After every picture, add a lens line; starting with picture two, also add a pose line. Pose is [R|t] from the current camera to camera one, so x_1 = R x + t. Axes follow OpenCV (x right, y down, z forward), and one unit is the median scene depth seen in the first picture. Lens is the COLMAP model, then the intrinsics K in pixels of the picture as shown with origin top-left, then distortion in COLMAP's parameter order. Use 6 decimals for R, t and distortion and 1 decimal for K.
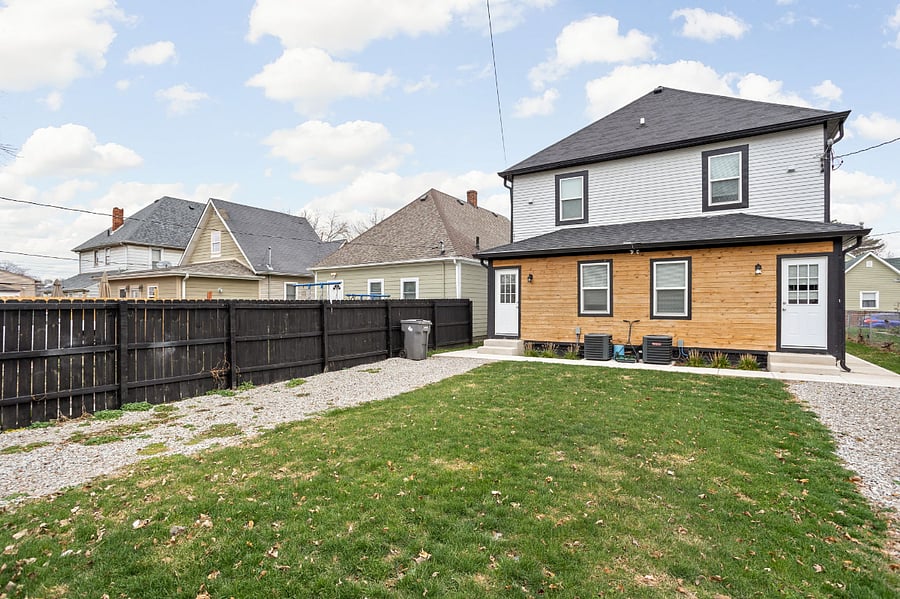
lens RADIAL K [[454.3, 0, 453.3], [0, 454.3, 303.8], [0, 0, 1]] dist [-0.038366, 0.038917]
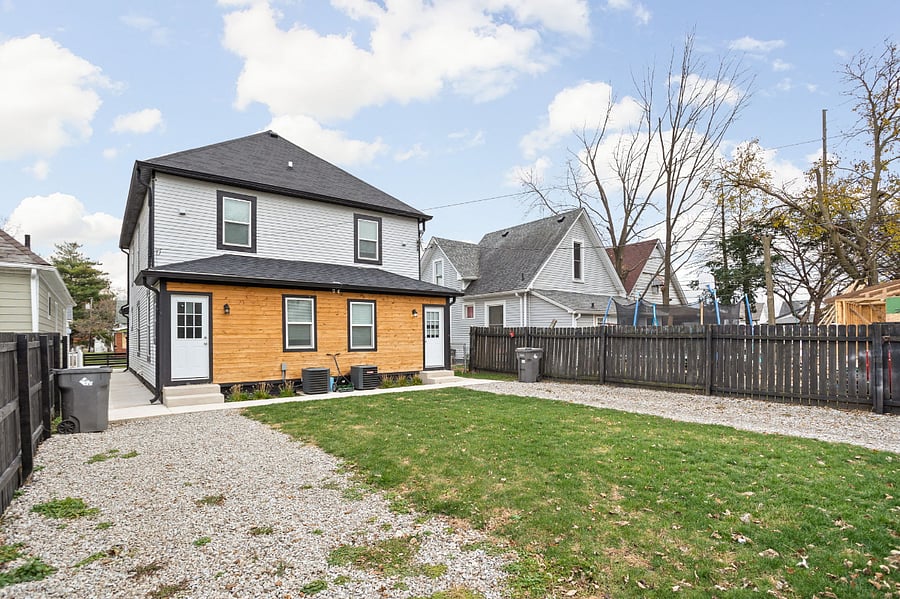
lens RADIAL K [[467.5, 0, 451.9], [0, 467.5, 331.0], [0, 0, 1]] dist [-0.036669, 0.000291]
pose [[0.312842, 0.011282, 0.949738, -0.557610], [0.007540, 0.999868, -0.014362, 0.000374], [-0.949775, 0.011654, 0.312716, 0.360149]]
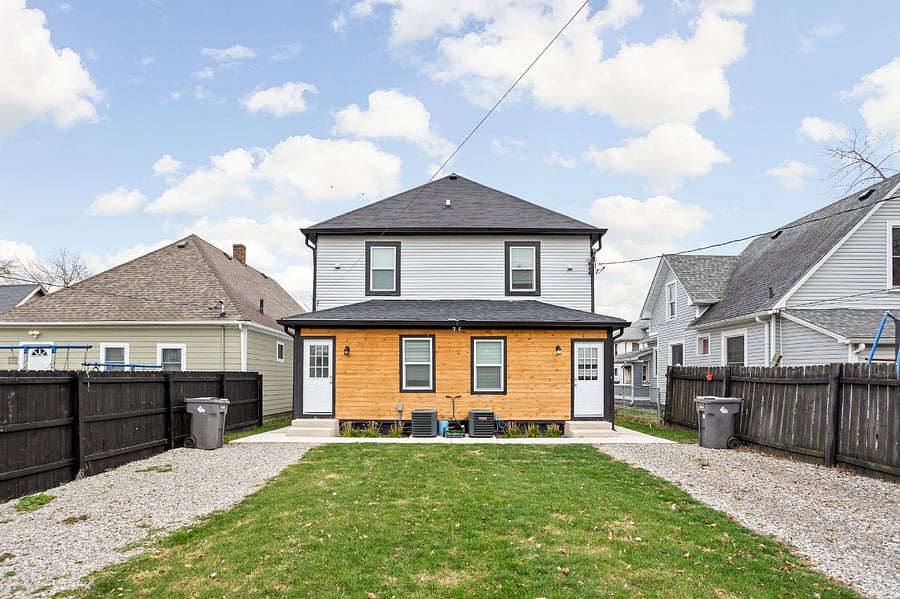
lens RADIAL K [[470.6, 0, 448.3], [0, 470.6, 372.3], [0, 0, 1]] dist [-0.019945, 0.001406]
pose [[0.848130, 0.012988, 0.529629, -0.169040], [-0.006473, 0.999879, -0.014154, -0.000669], [-0.529749, 0.008576, 0.848111, 0.102643]]
